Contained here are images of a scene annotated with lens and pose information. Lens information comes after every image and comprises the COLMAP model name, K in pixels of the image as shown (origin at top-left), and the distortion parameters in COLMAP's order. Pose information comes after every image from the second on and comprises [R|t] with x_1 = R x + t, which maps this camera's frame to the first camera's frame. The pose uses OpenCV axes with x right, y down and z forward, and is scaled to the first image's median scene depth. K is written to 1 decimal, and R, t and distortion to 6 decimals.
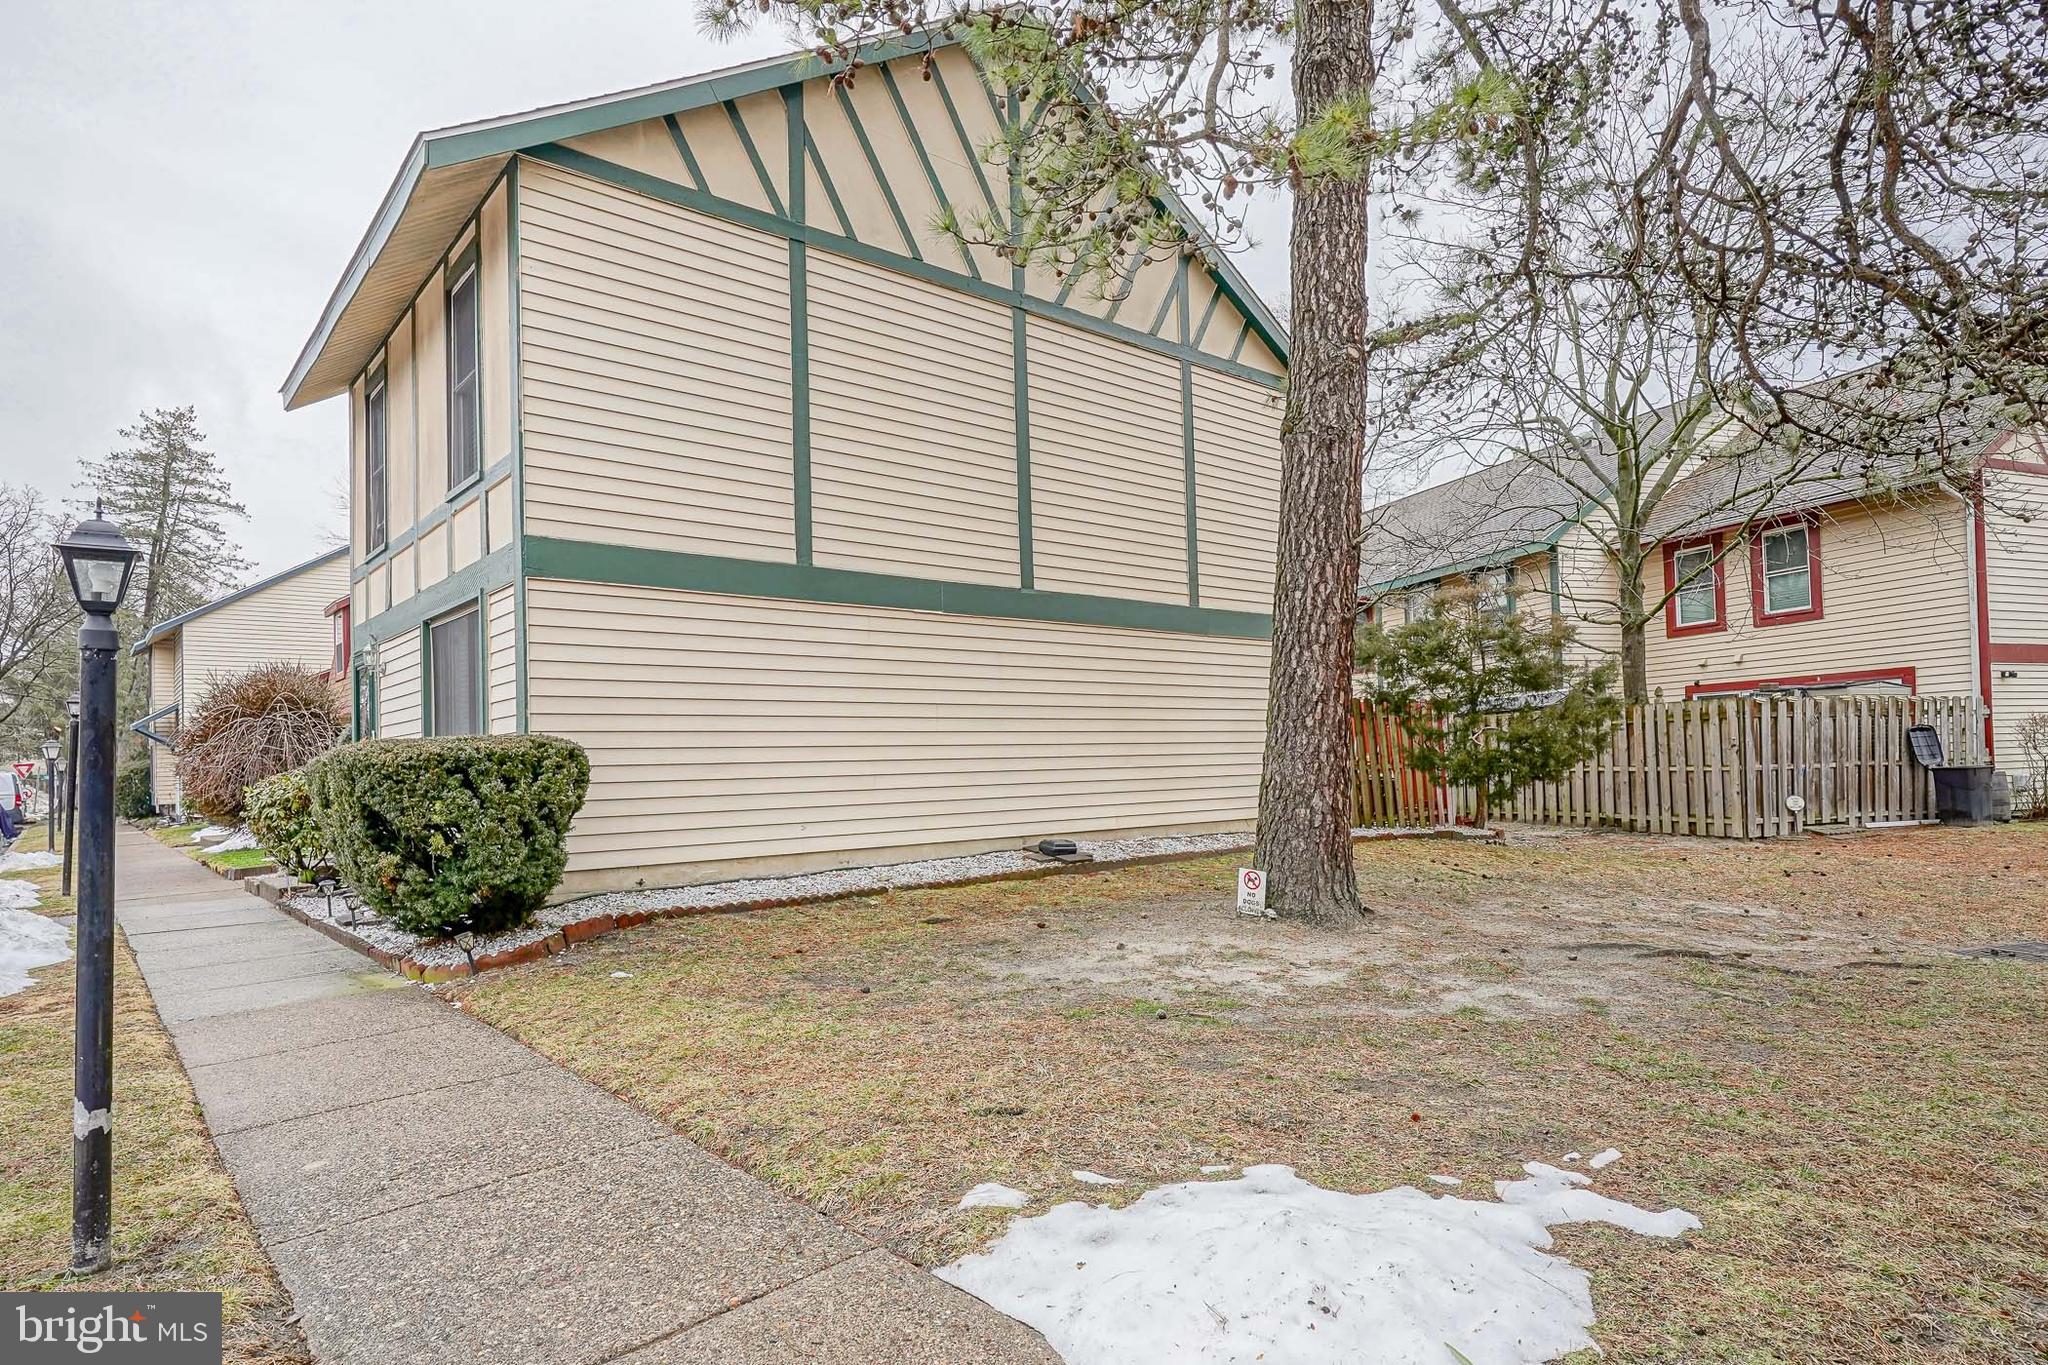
lens RADIAL K [[1030.6, 0, 1017.6], [0, 1030.6, 708.4], [0, 0, 1]] dist [-0.002310, 0.000707]
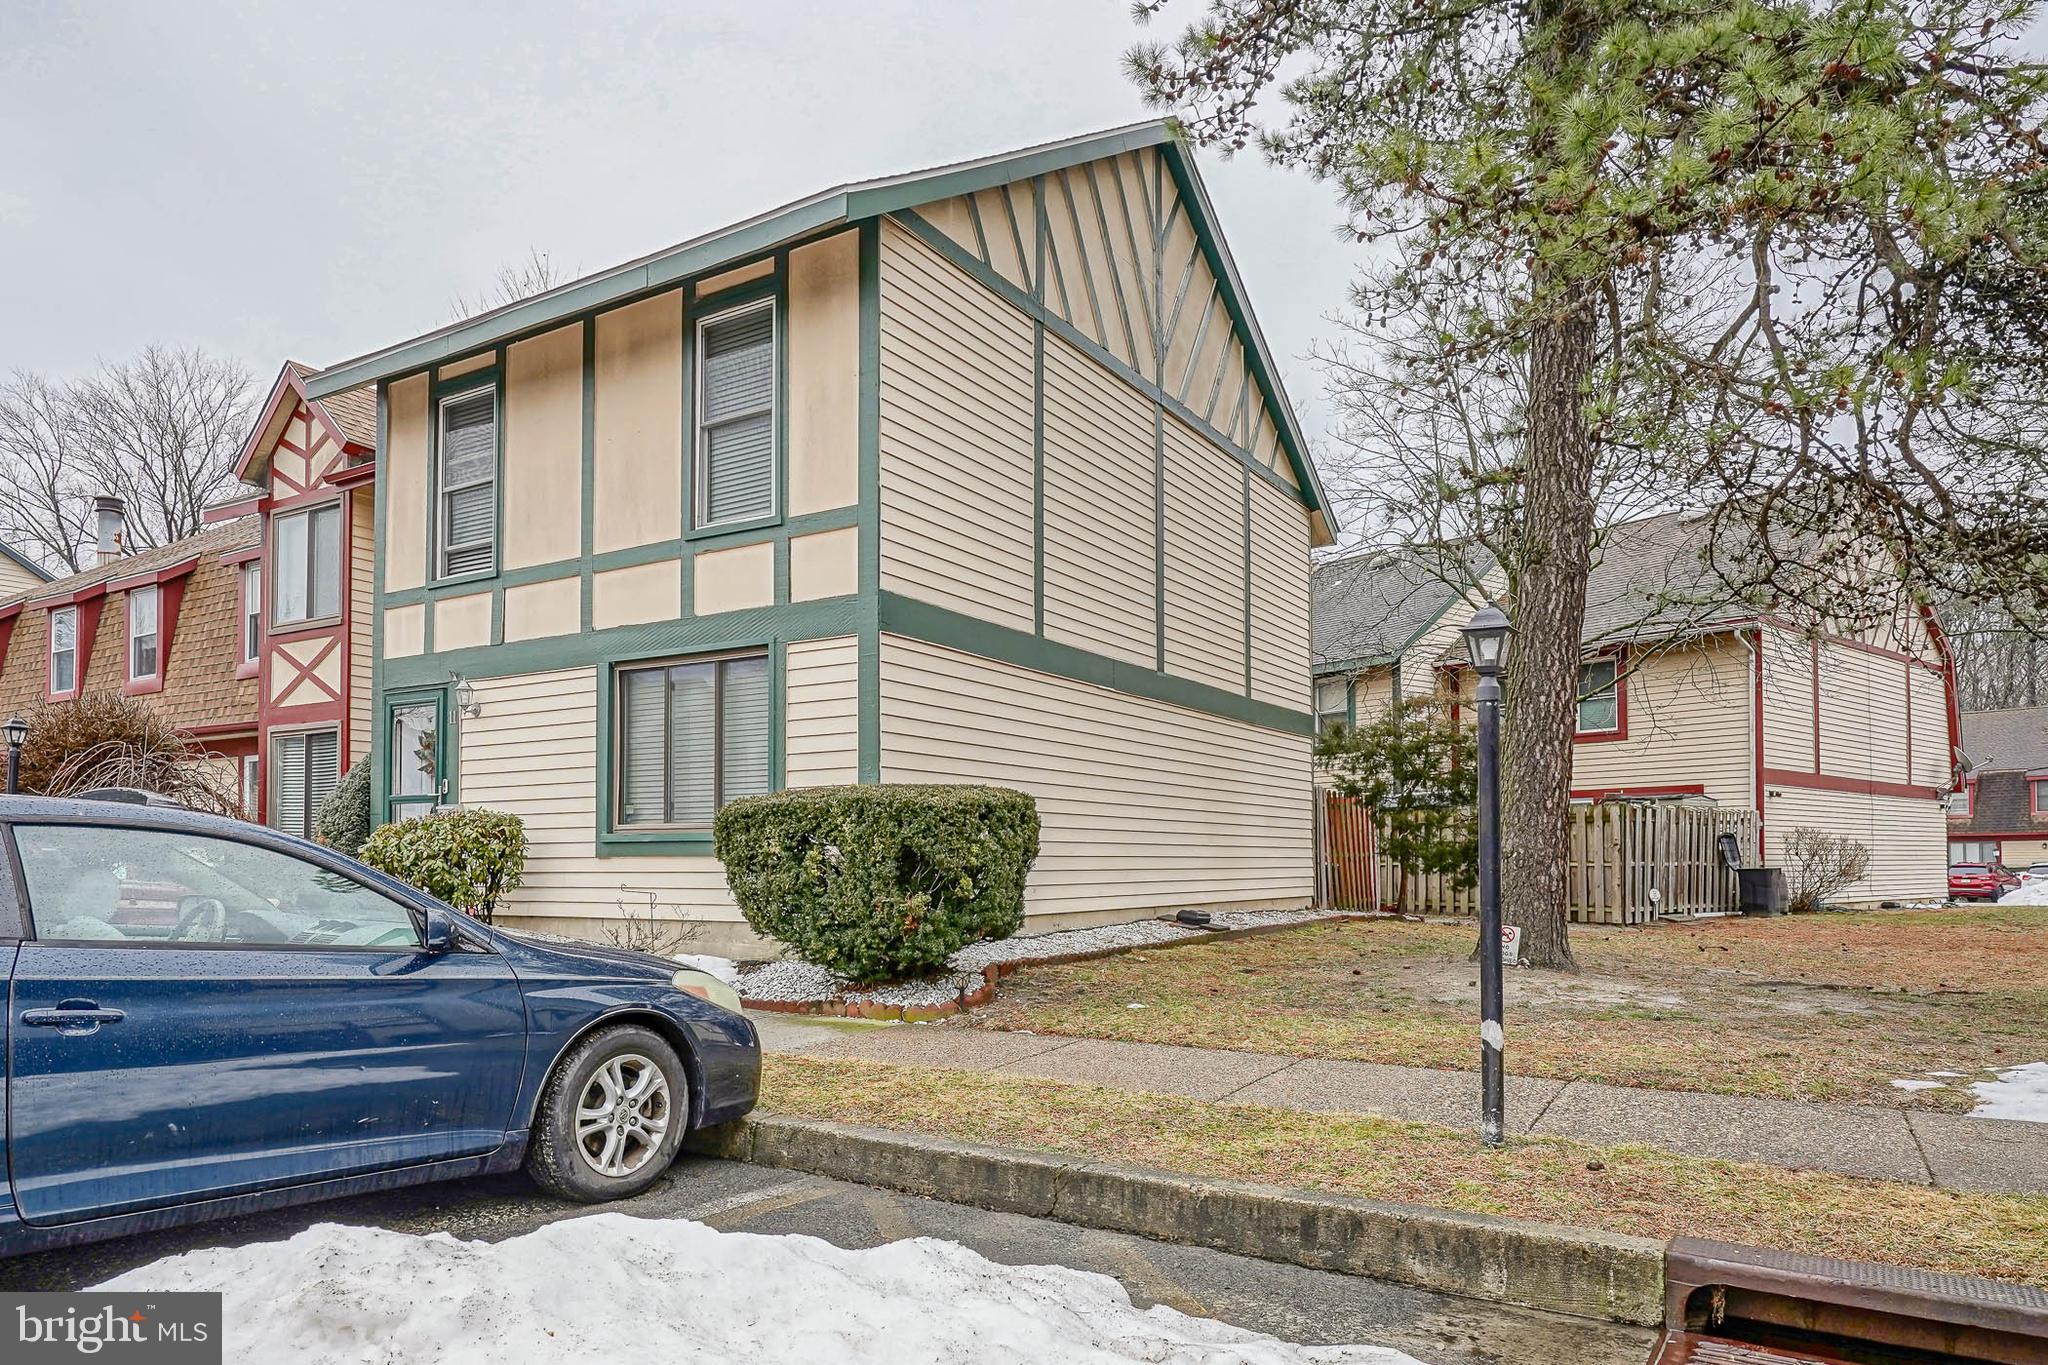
lens RADIAL K [[1123.3, 0, 1024.1], [0, 1123.3, 789.0], [0, 0, 1]] dist [-0.001730, 0.000092]
pose [[0.962429, 0.042030, 0.268263, -0.358548], [-0.040020, 0.999115, -0.012959, 0.019928], [-0.268570, 0.001736, 0.963259, -0.055647]]
